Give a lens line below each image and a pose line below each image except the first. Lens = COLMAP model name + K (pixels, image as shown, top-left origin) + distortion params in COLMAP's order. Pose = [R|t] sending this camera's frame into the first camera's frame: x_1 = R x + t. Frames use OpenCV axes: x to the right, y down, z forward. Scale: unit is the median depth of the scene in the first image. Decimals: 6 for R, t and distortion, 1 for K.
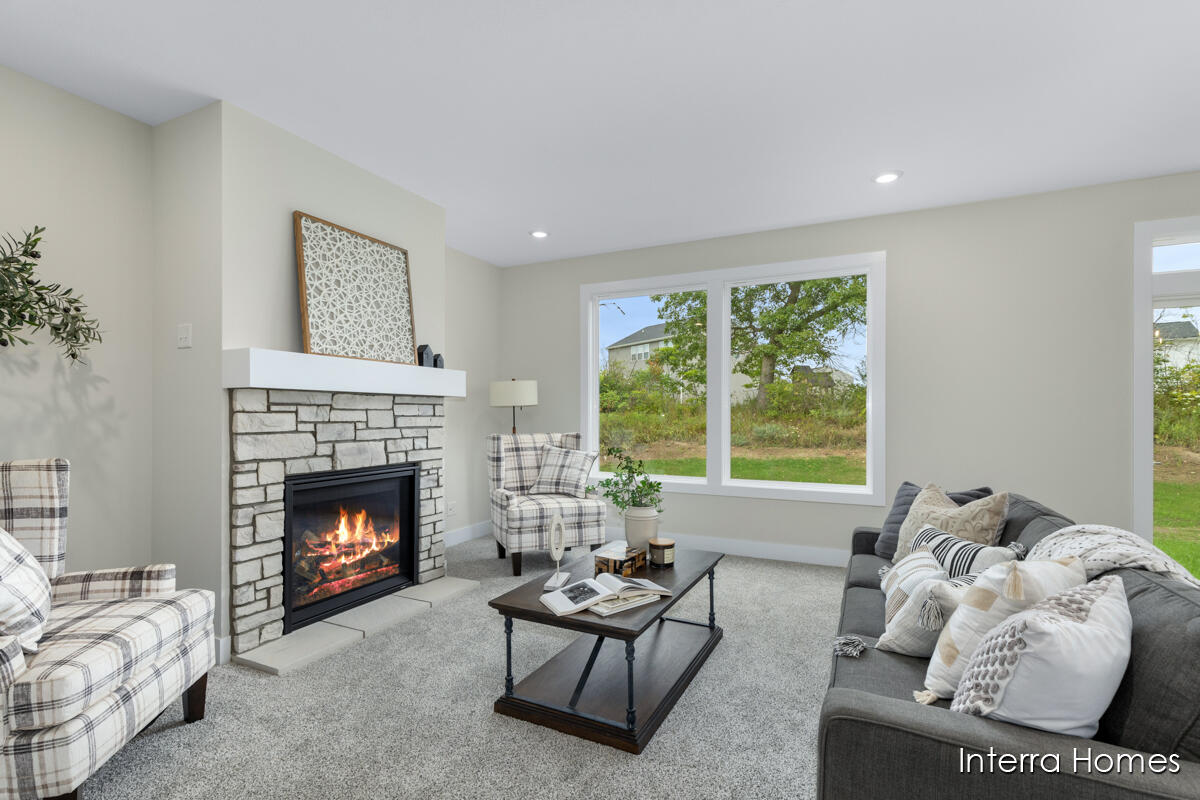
lens RADIAL K [[557.1, 0, 596.3], [0, 557.1, 415.3], [0, 0, 1]] dist [-0.000693, -0.001121]
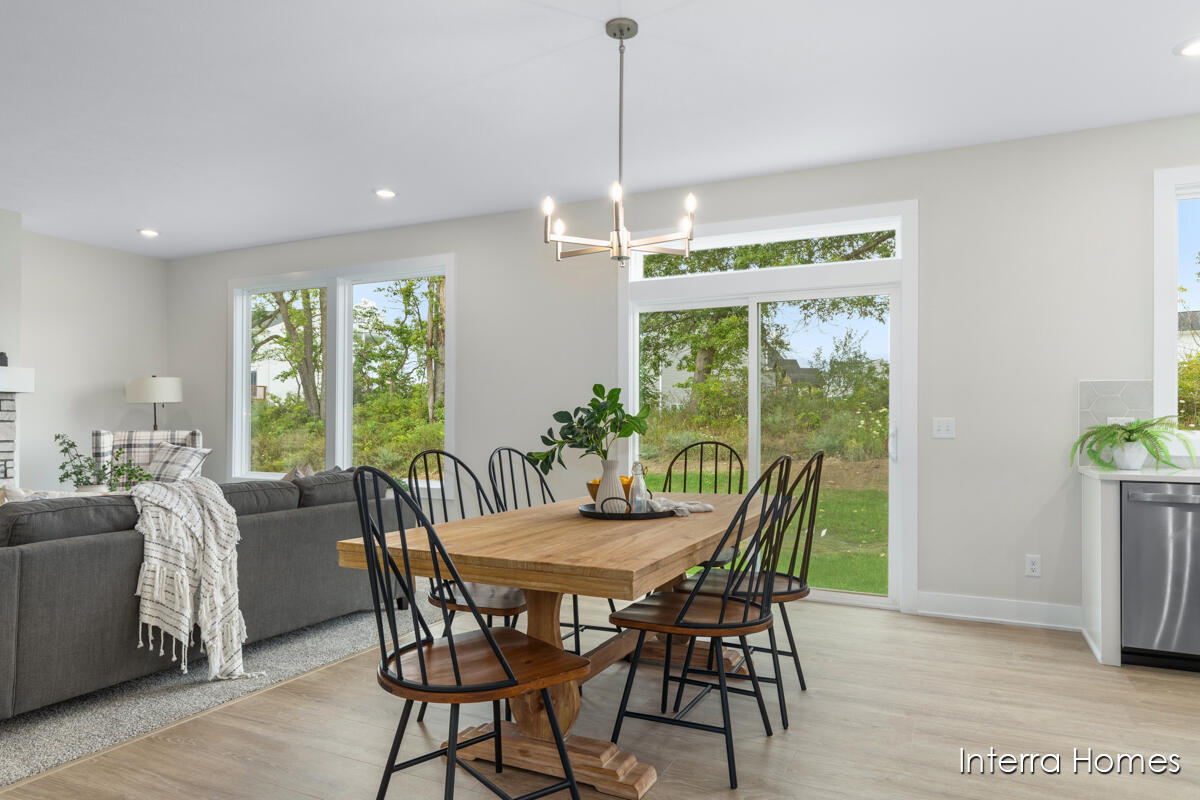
lens RADIAL K [[804.8, 0, 591.9], [0, 804.8, 411.8], [0, 0, 1]] dist [0.054987, 0.001873]
pose [[0.999256, 0.004113, -0.038352, 1.052477], [-0.004824, 0.999818, -0.018472, 0.032225], [0.038269, 0.018643, 0.999094, -0.623122]]
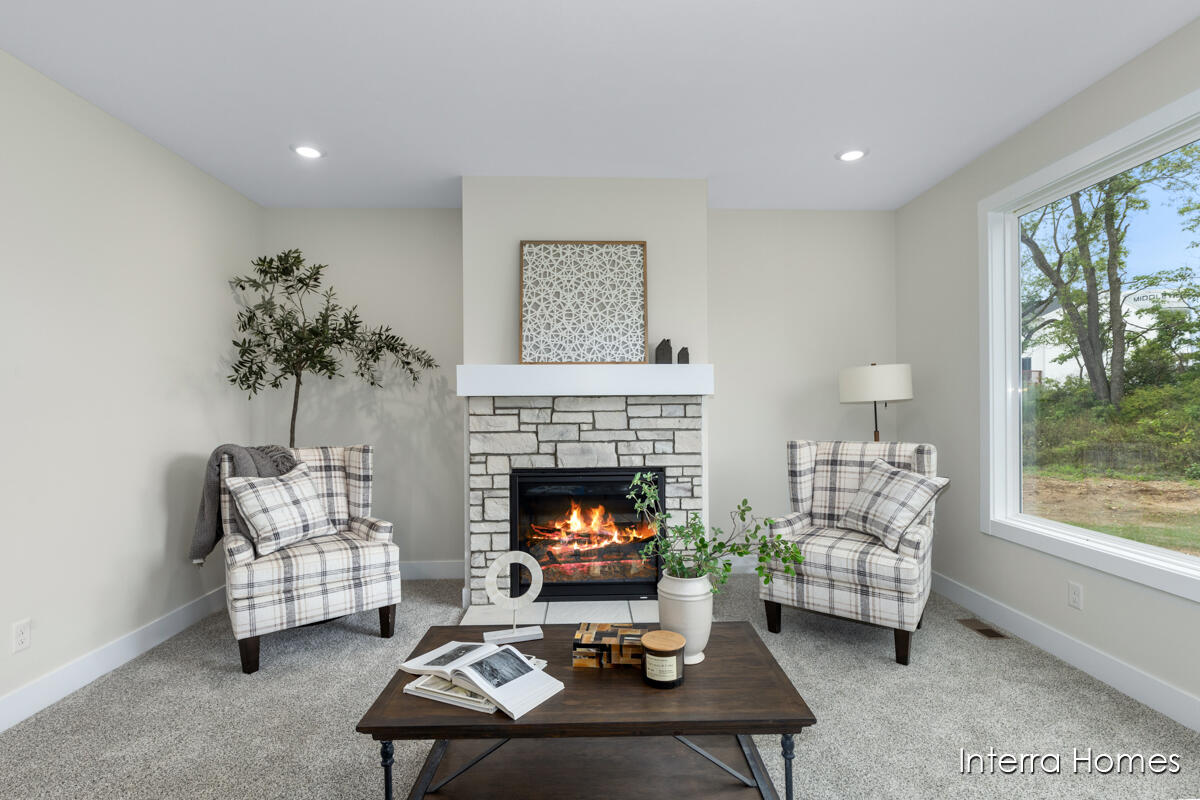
lens RADIAL K [[557.1, 0, 595.8], [0, 557.1, 407.1], [0, 0, 1]] dist [-0.000693, -0.001121]
pose [[0.460222, 0.000477, -0.887804, 0.510039], [0.005578, 0.999979, 0.003429, -0.022197], [0.887786, -0.006530, 0.460210, 0.547631]]
